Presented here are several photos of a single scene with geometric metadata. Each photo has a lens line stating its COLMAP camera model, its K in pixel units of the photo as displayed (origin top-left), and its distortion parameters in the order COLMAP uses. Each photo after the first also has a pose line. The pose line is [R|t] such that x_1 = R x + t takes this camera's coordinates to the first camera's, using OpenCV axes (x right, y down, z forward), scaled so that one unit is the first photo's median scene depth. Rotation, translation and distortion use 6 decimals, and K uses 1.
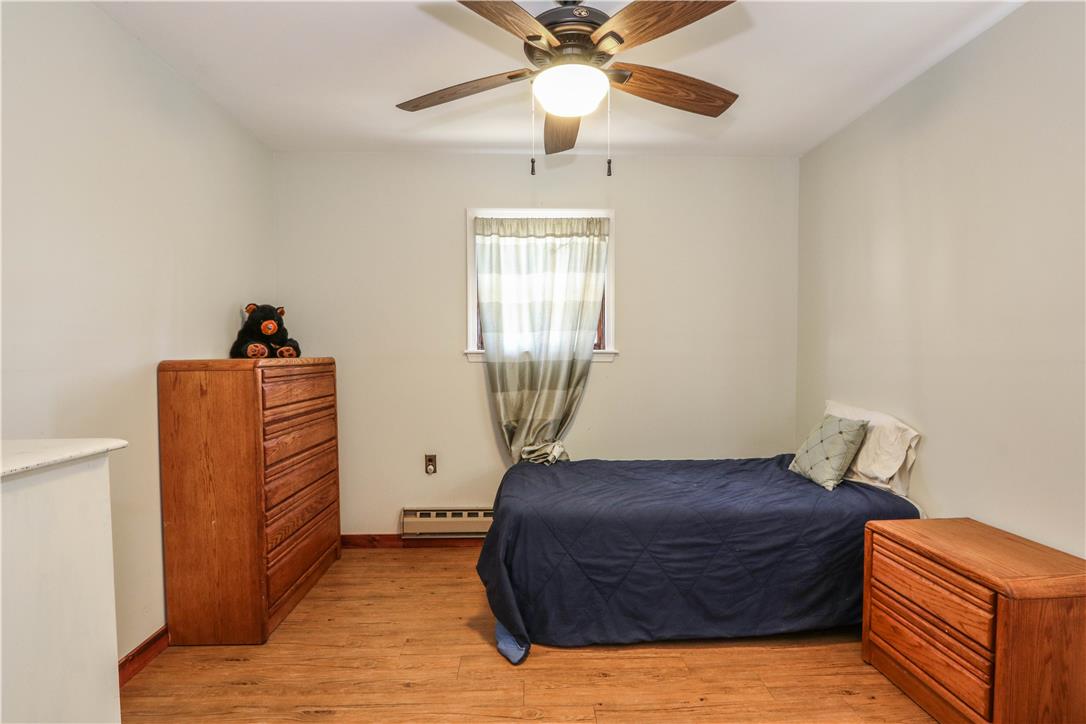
lens RADIAL K [[503.0, 0, 538.6], [0, 503.0, 366.9], [0, 0, 1]] dist [-0.014308, 0.000554]
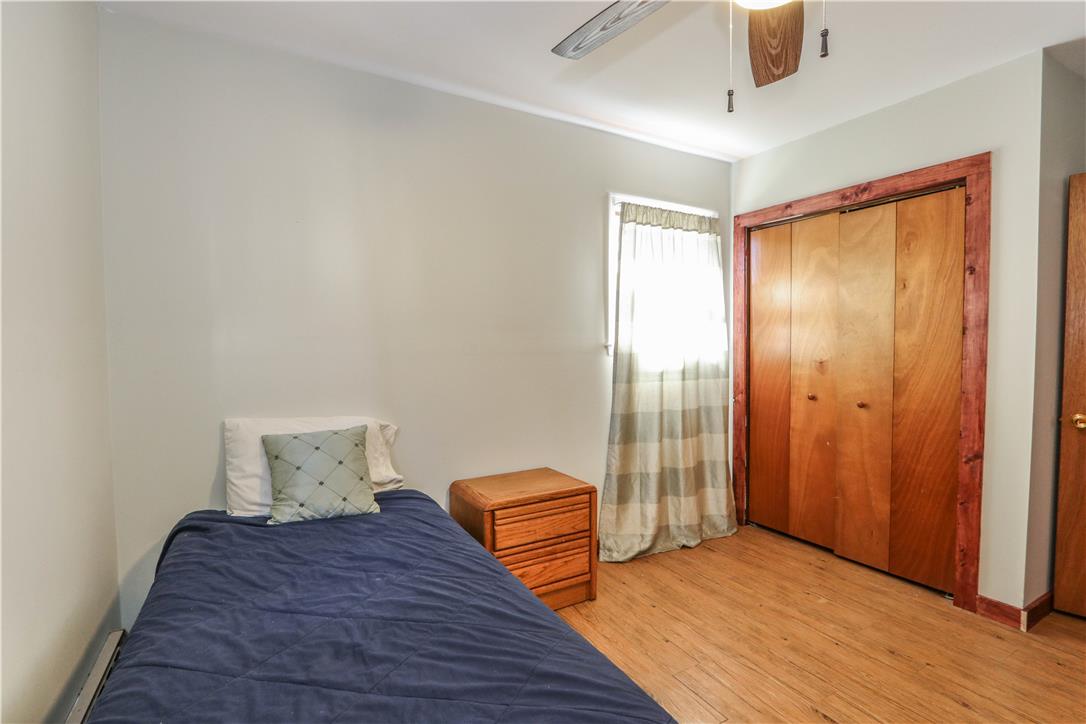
lens RADIAL K [[503.0, 0, 538.6], [0, 503.0, 366.9], [0, 0, 1]] dist [-0.014308, 0.000554]
pose [[-0.455708, -0.033212, 0.889509, -0.405273], [0.027084, 0.998324, 0.051151, -0.050176], [-0.889717, 0.047401, -0.454045, 1.582652]]
